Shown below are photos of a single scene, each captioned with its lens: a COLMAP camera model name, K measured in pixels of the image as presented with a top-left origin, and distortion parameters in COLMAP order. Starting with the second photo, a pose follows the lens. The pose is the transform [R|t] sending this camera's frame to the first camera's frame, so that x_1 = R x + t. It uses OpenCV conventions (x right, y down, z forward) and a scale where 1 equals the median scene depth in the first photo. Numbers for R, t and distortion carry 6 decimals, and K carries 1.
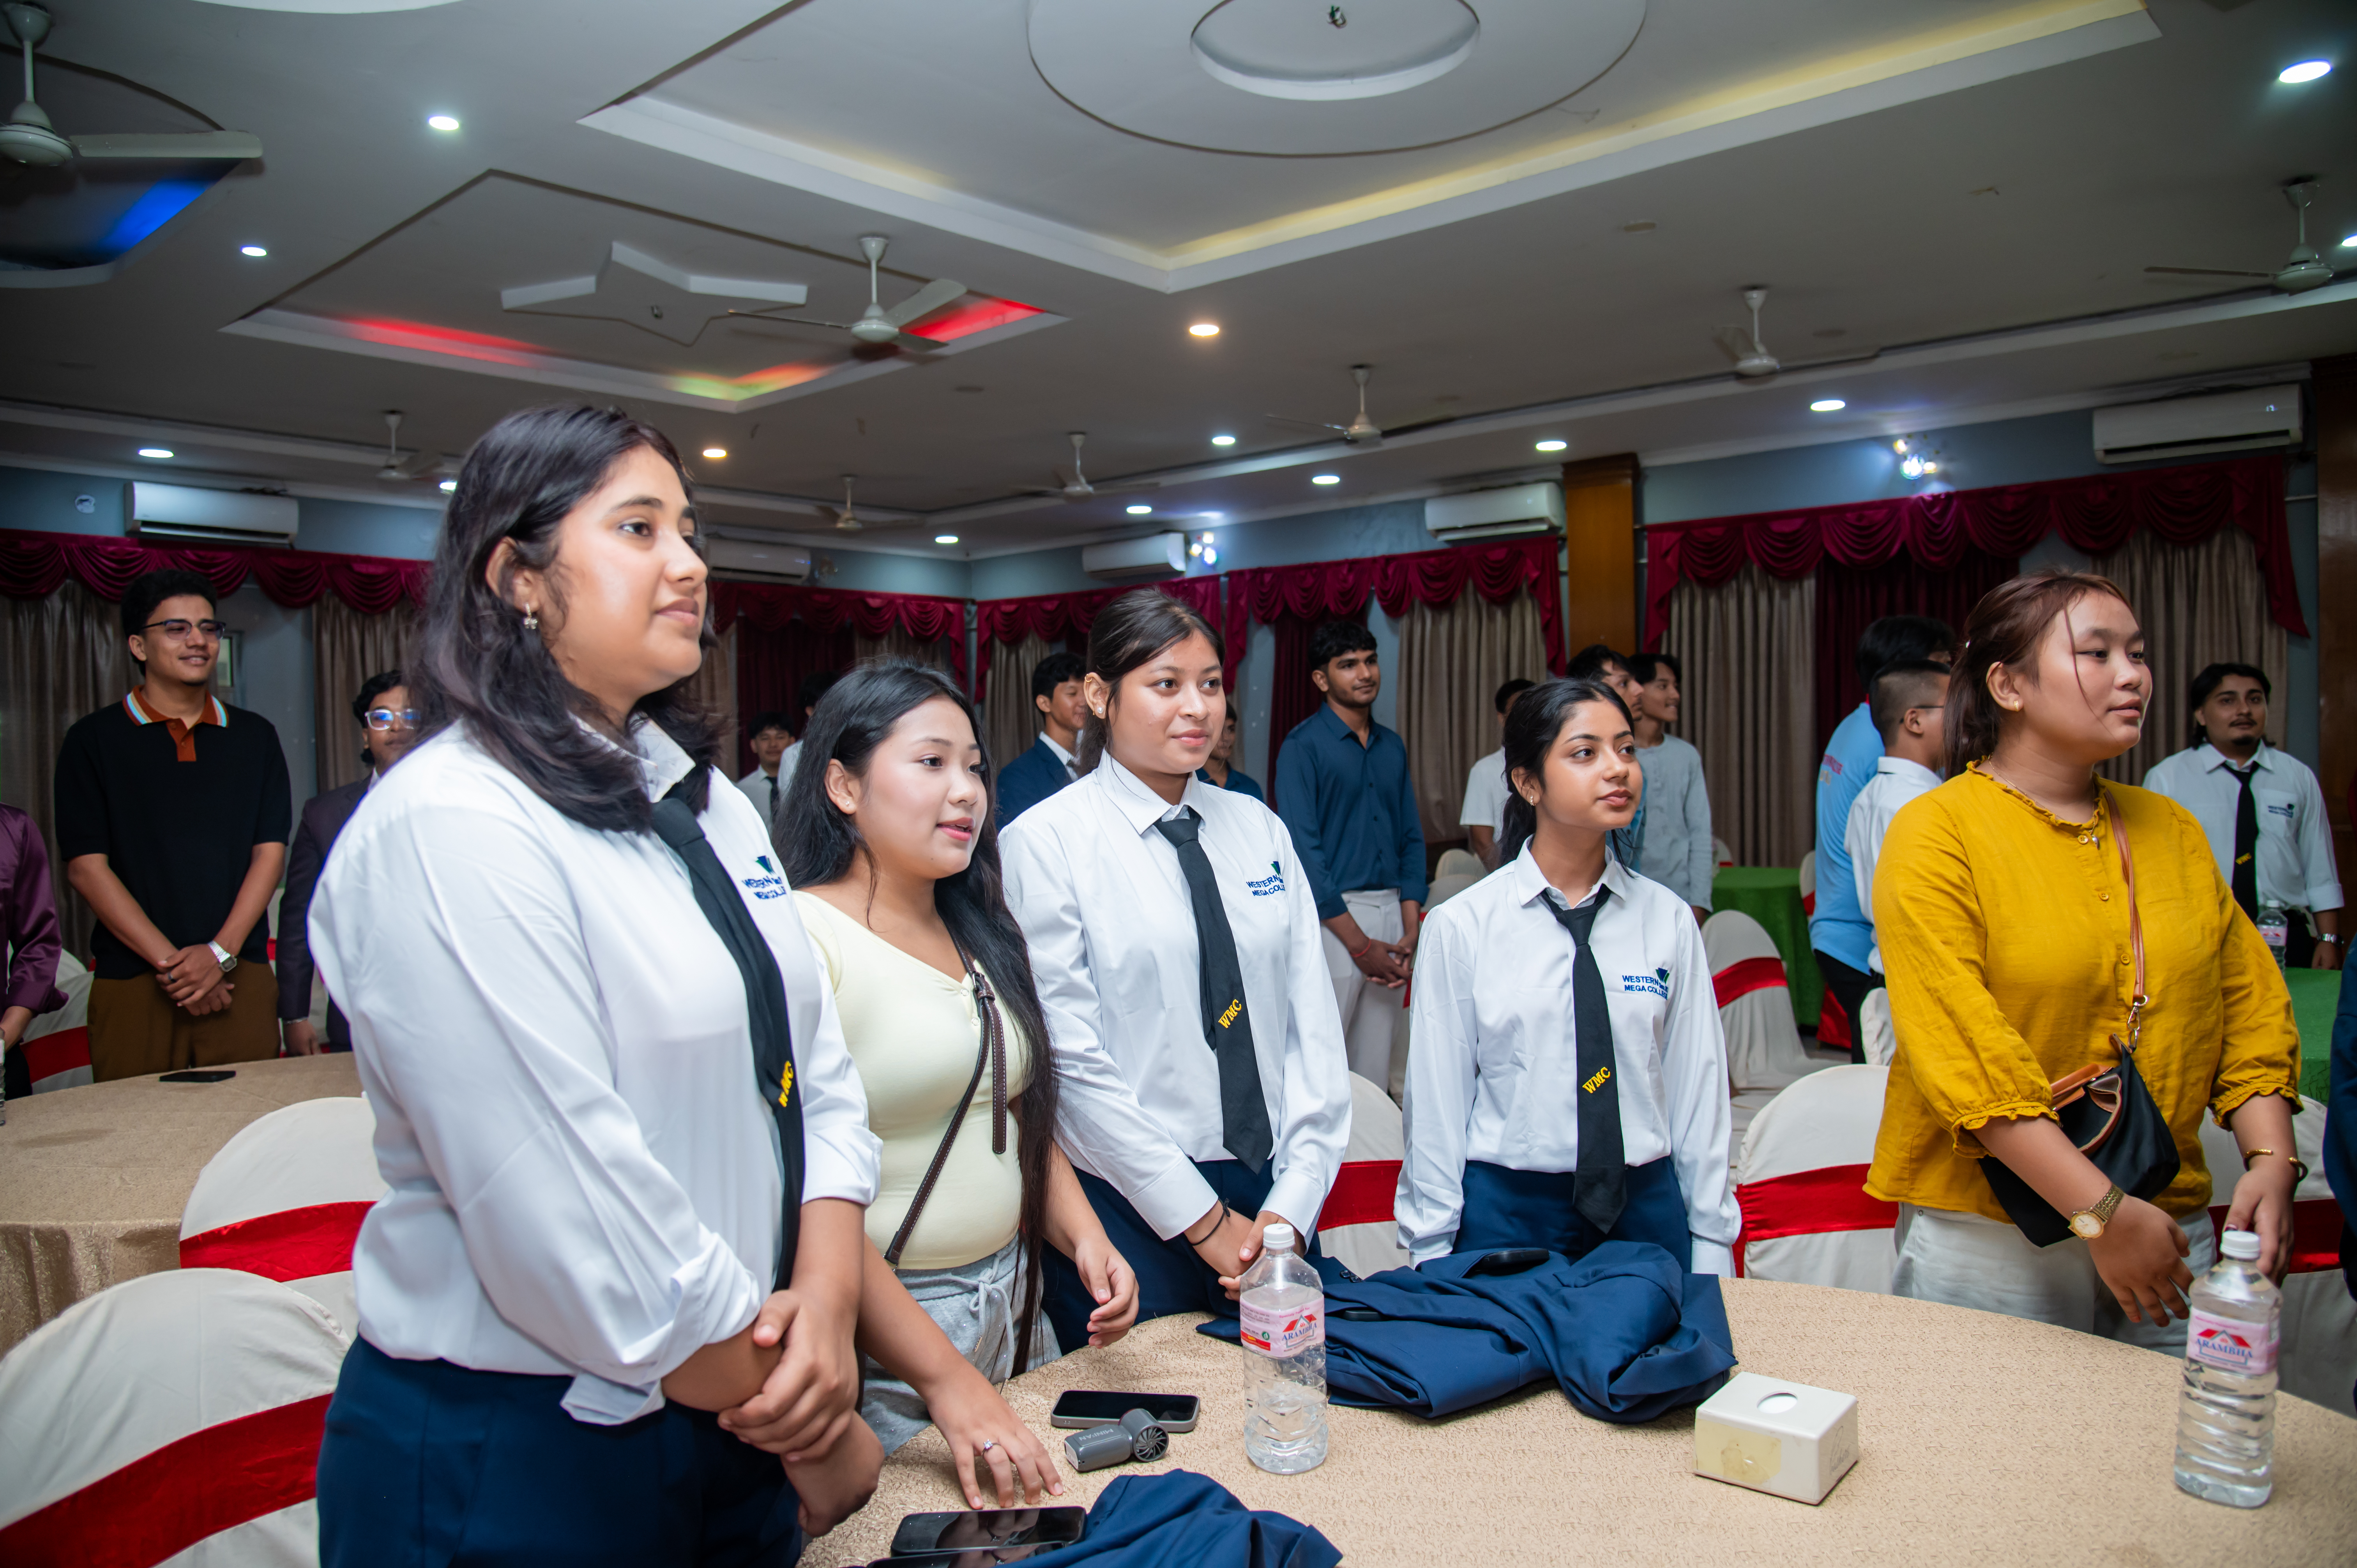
lens RADIAL K [[1618.5, 0, 1178.5], [0, 1618.5, 784.0], [0, 0, 1]] dist [-0.117211, 0.077022]
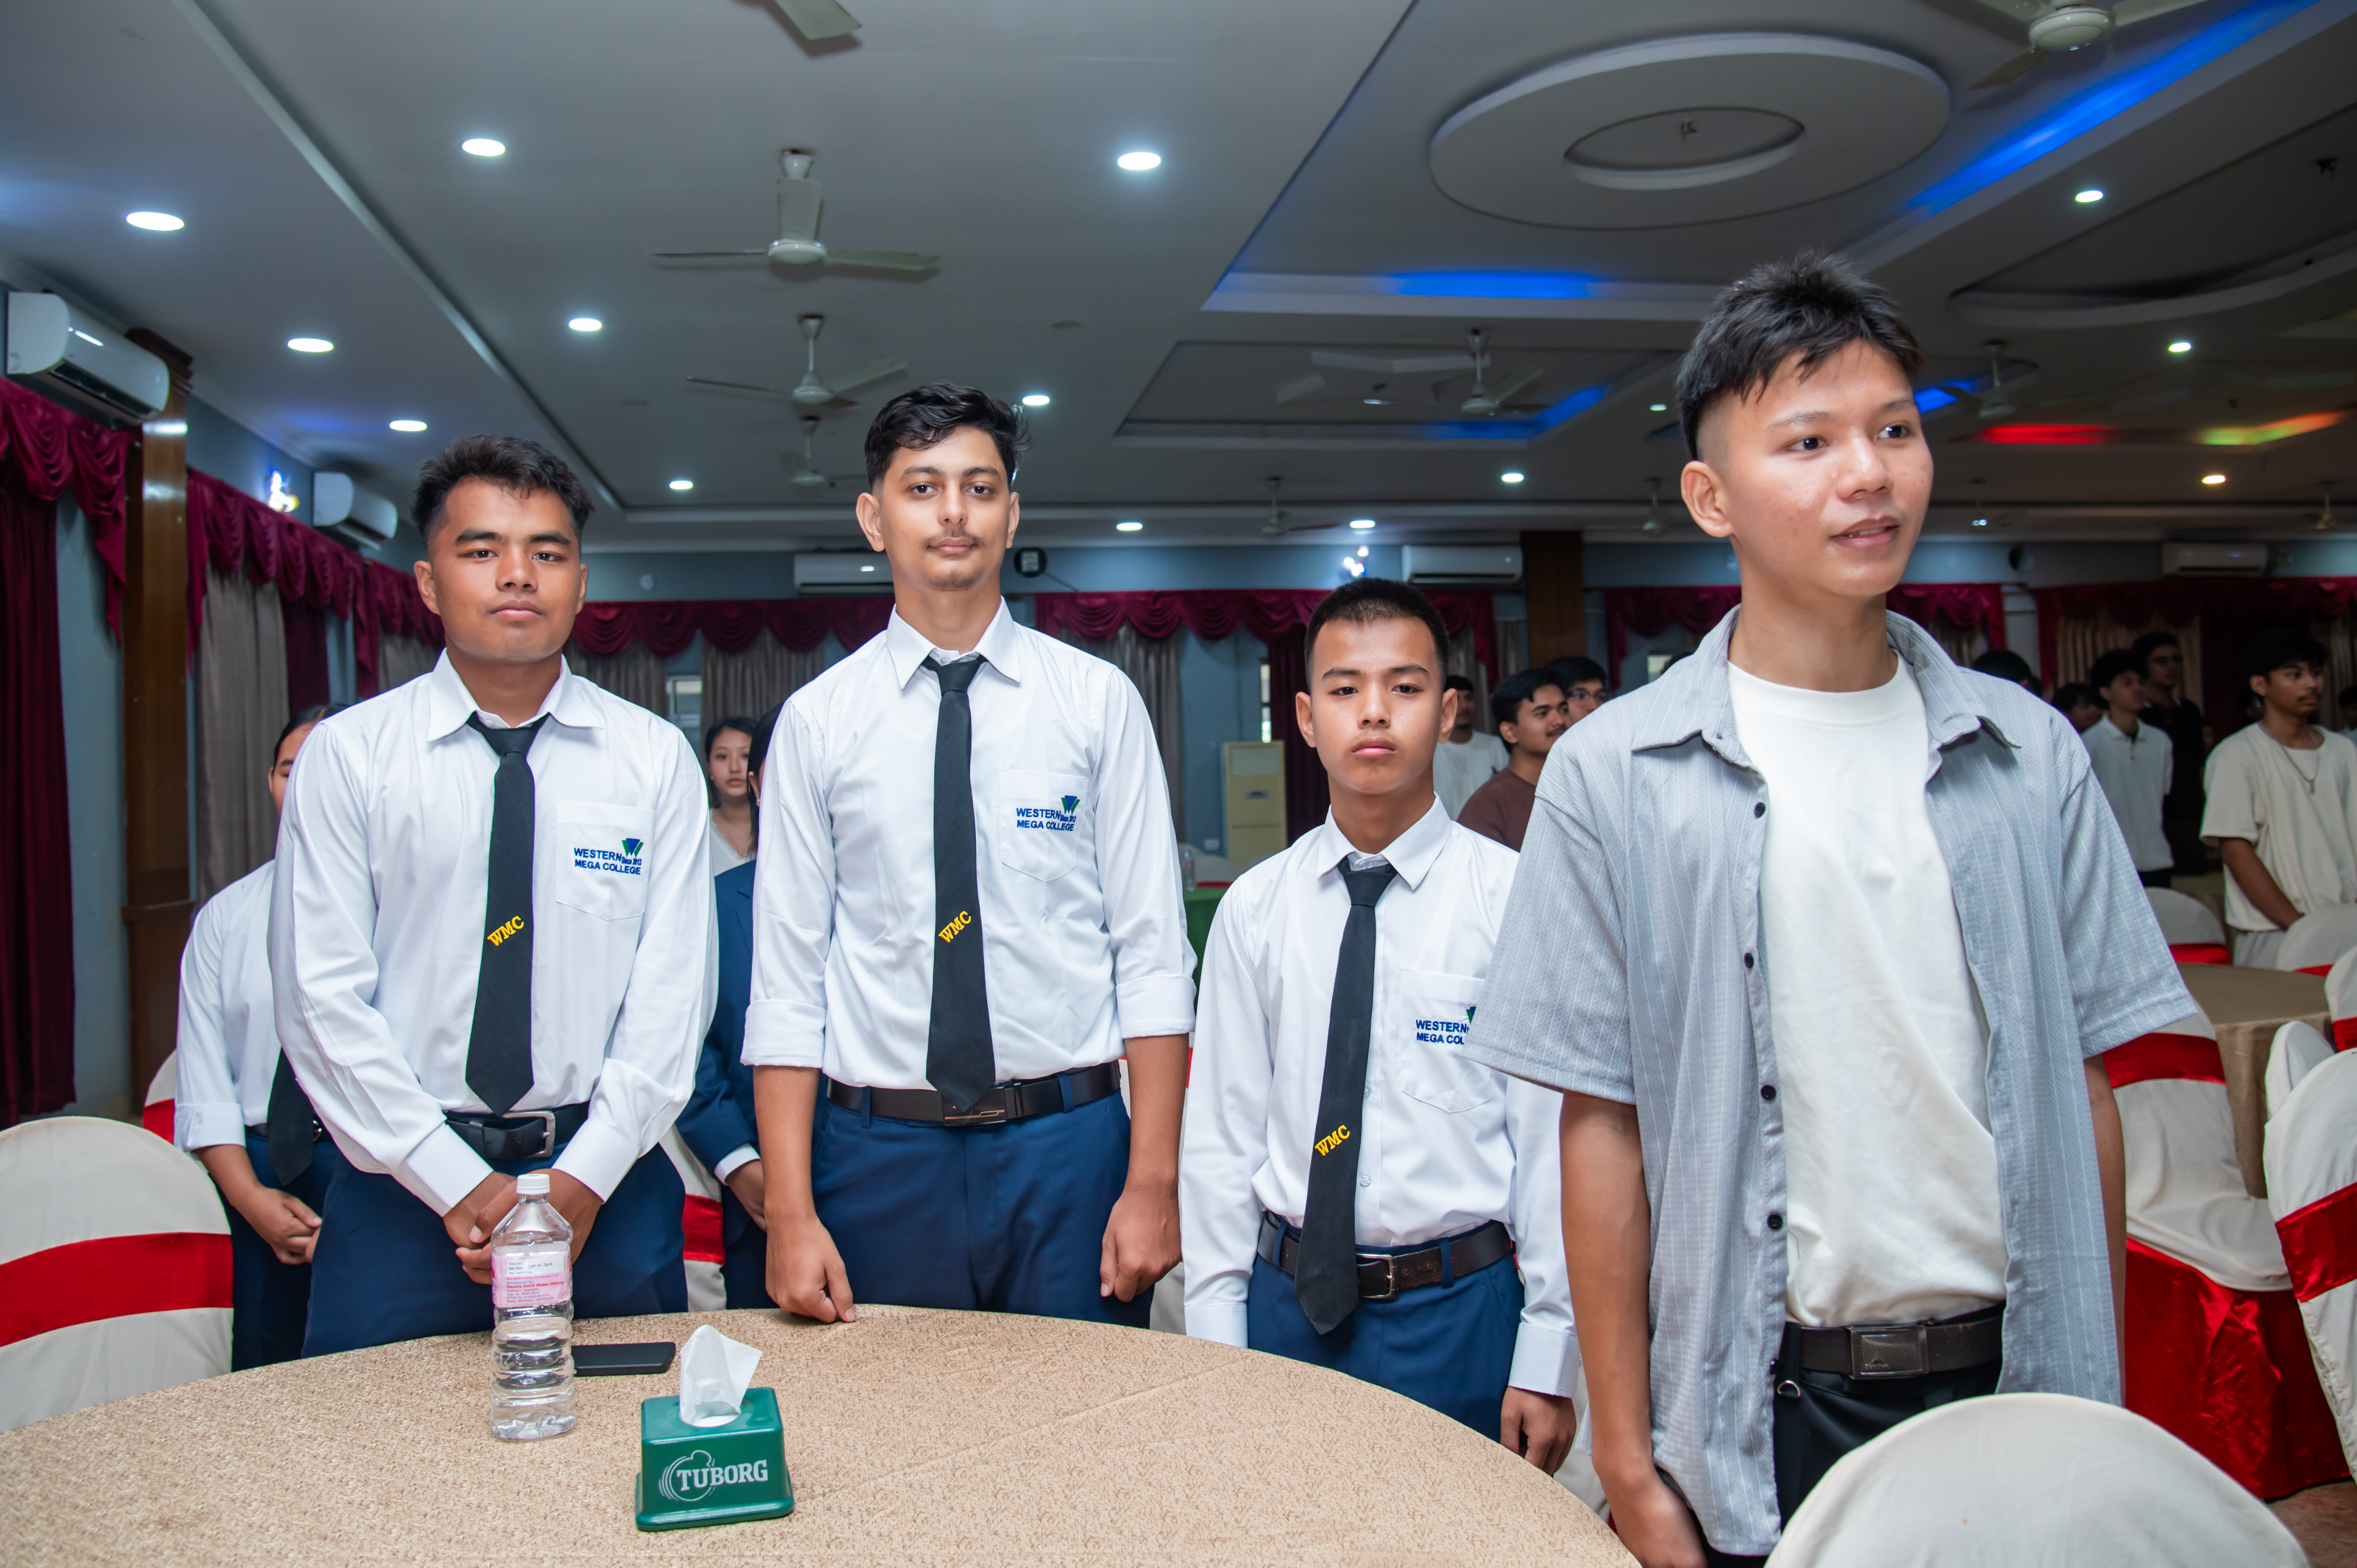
lens RADIAL K [[1853.4, 0, 1178.5], [0, 1853.4, 784.0], [0, 0, 1]] dist [-0.121121, 0.083000]
pose [[0.775794, -0.014133, -0.630828, -0.045466], [0.013915, 0.999889, -0.005287, 0.019580], [0.630832, -0.004676, 0.775905, -0.545004]]
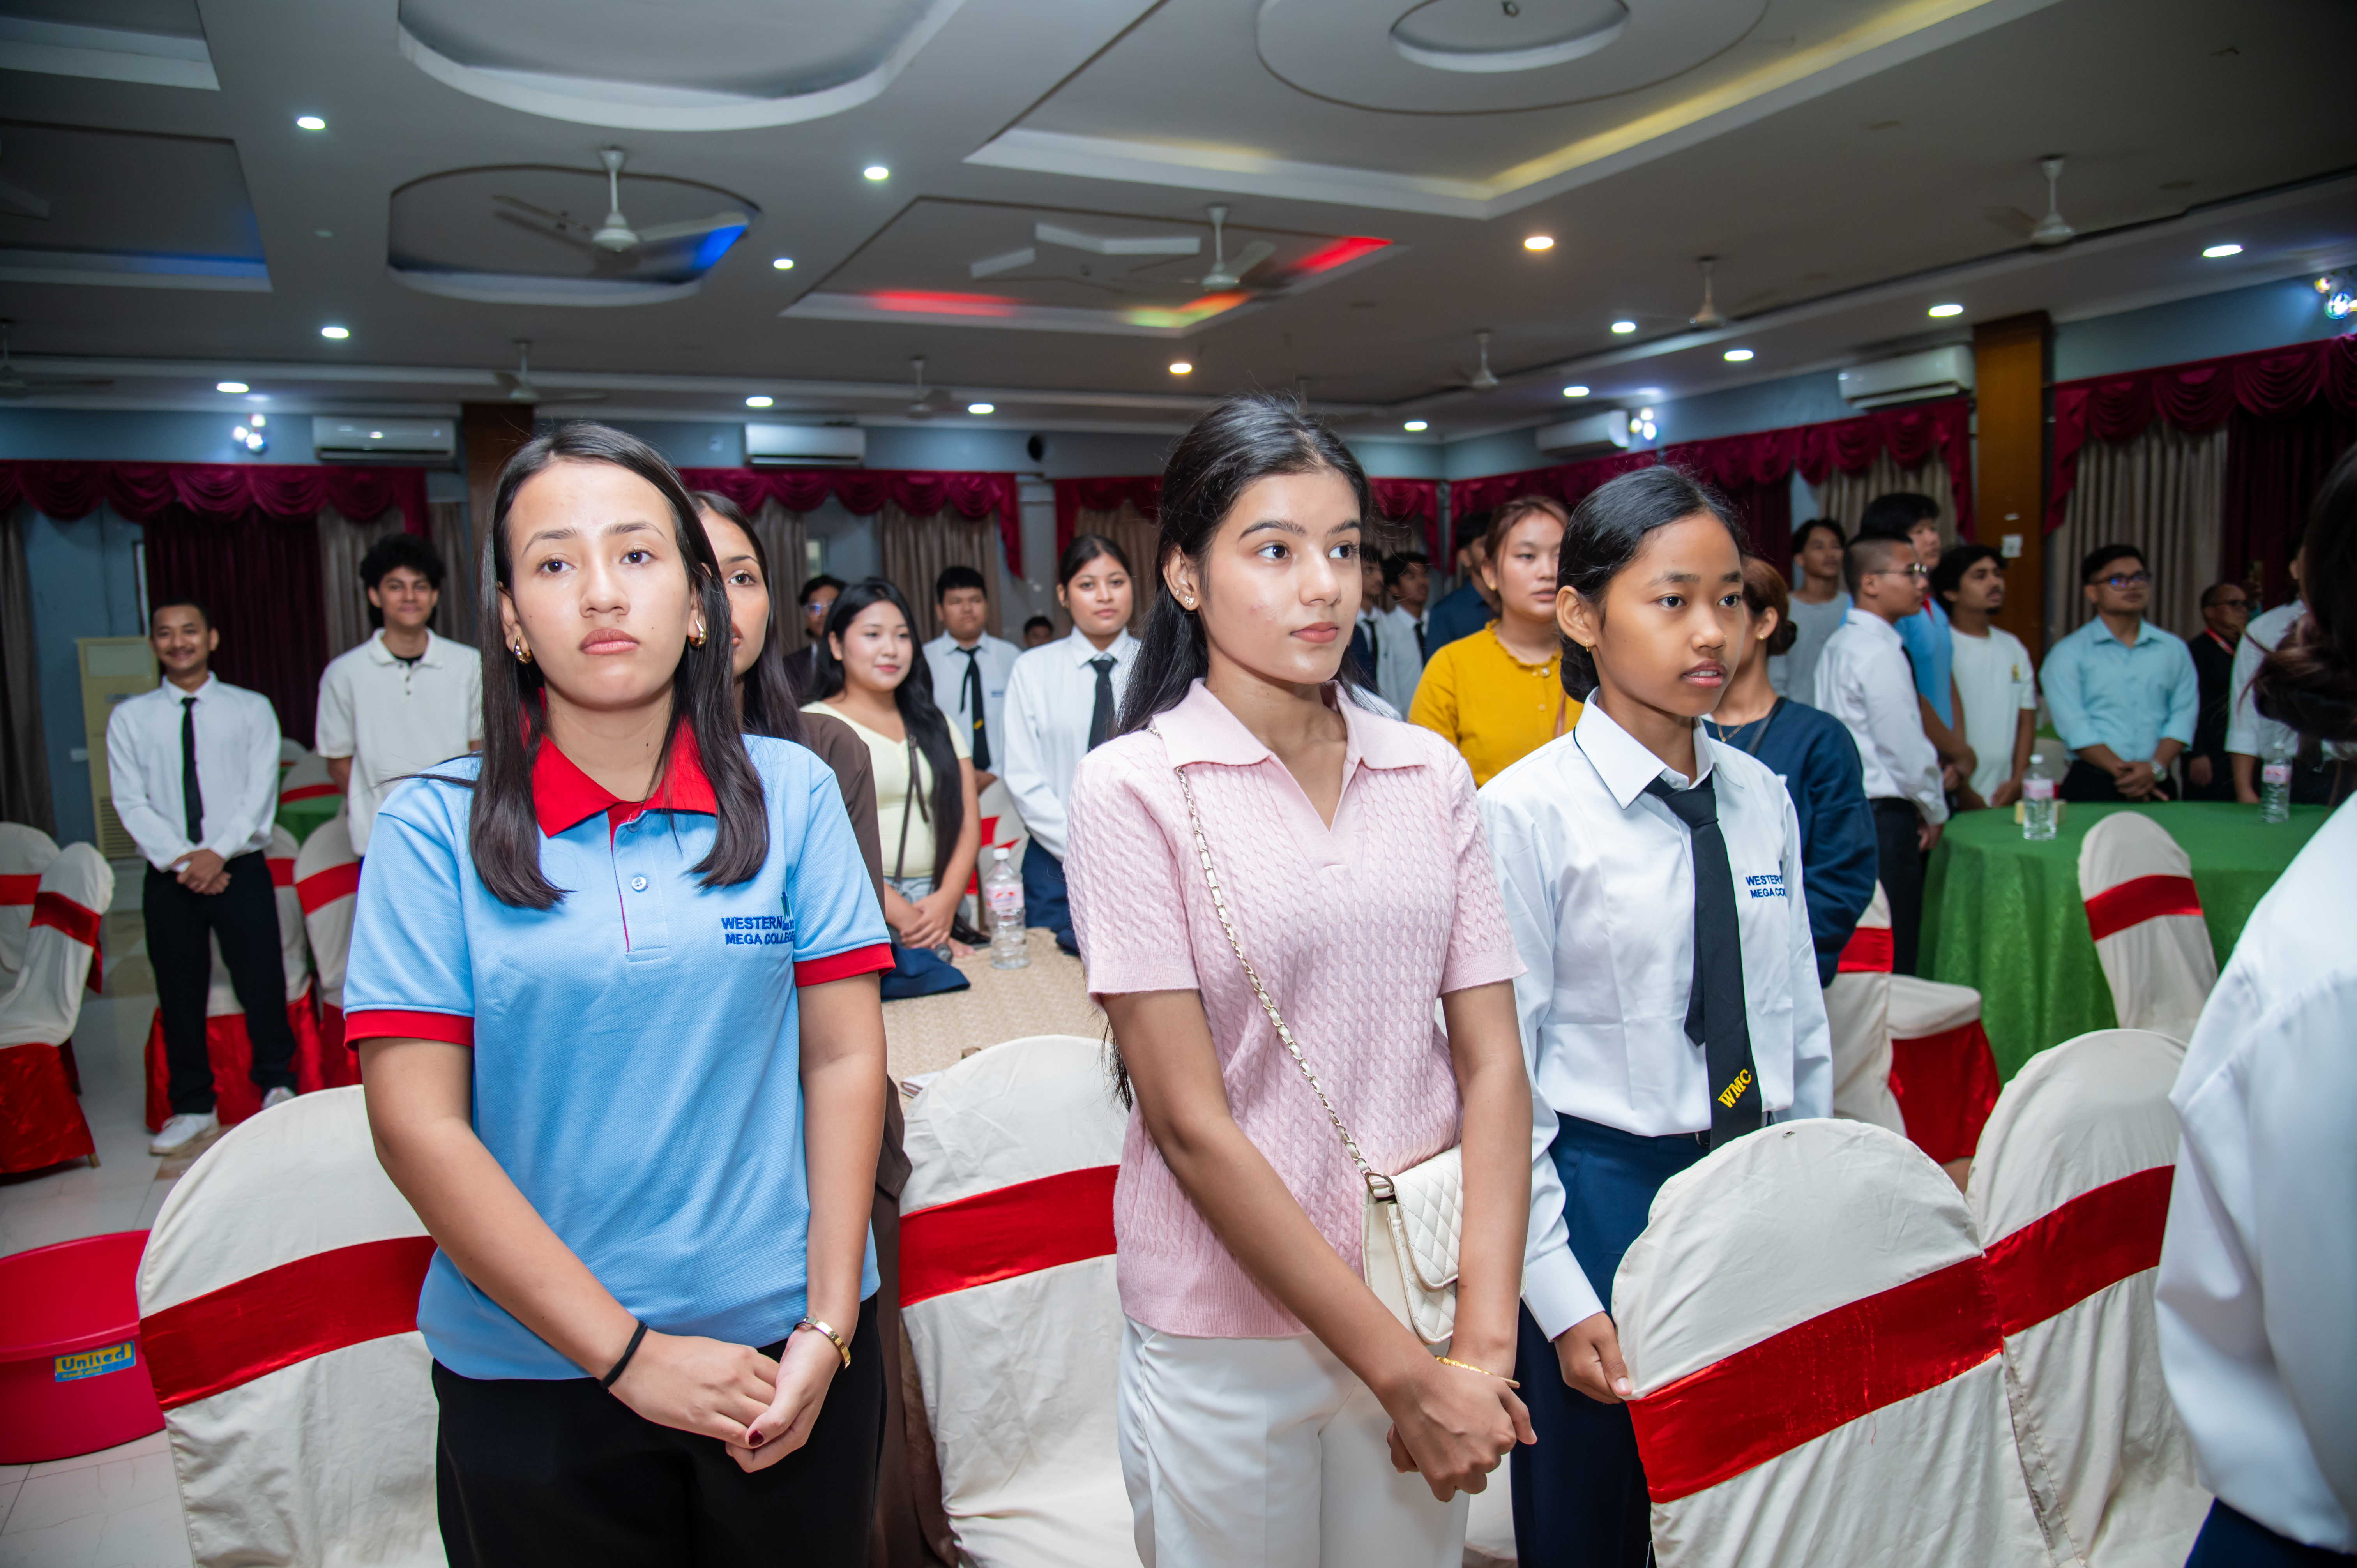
lens RADIAL K [[1604.5, 0, 1178.3], [0, 1604.5, 812.3], [0, 0, 1]] dist [-0.118865, 0.071553]
pose [[0.931872, 0.024816, -0.361938, 0.138553], [0.011034, 0.995257, 0.096649, 0.004637], [0.362620, -0.094058, 0.927178, -0.114999]]
